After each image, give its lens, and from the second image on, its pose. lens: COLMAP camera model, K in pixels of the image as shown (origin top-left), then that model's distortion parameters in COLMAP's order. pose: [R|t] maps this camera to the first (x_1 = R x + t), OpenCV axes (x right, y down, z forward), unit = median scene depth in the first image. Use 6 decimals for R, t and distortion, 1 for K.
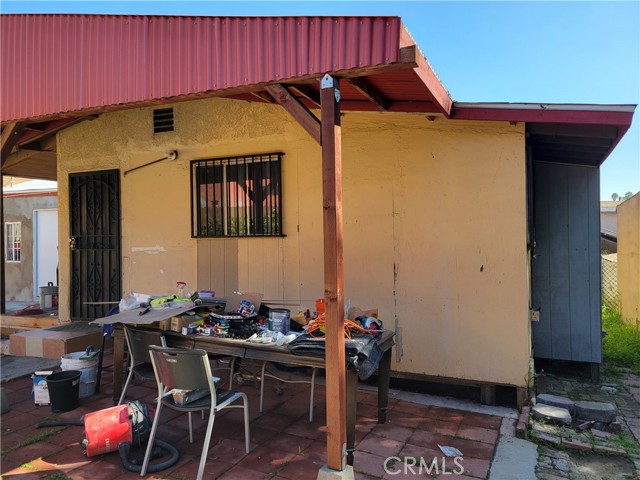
lens RADIAL K [[472.7, 0, 320.0], [0, 472.7, 240.0], [0, 0, 1]] dist [0.064718, -0.057755]
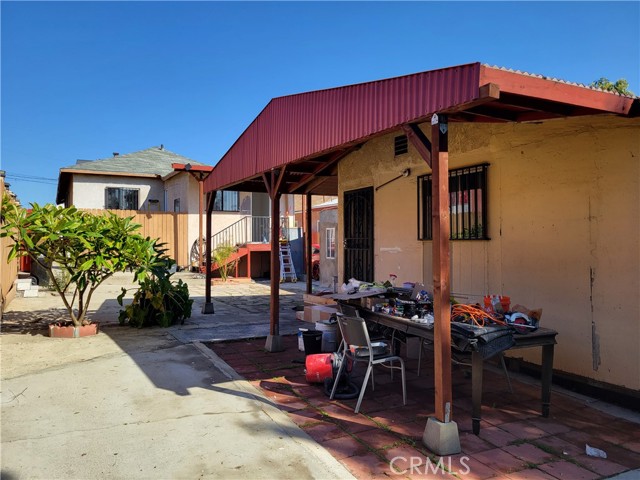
lens RADIAL K [[472.7, 0, 320.0], [0, 472.7, 240.0], [0, 0, 1]] dist [0.064718, -0.057755]
pose [[0.794577, 0.008834, -0.607099, 0.346874], [-0.014177, 0.999891, -0.004005, 0.003839], [0.606998, 0.011789, 0.794616, -0.136453]]
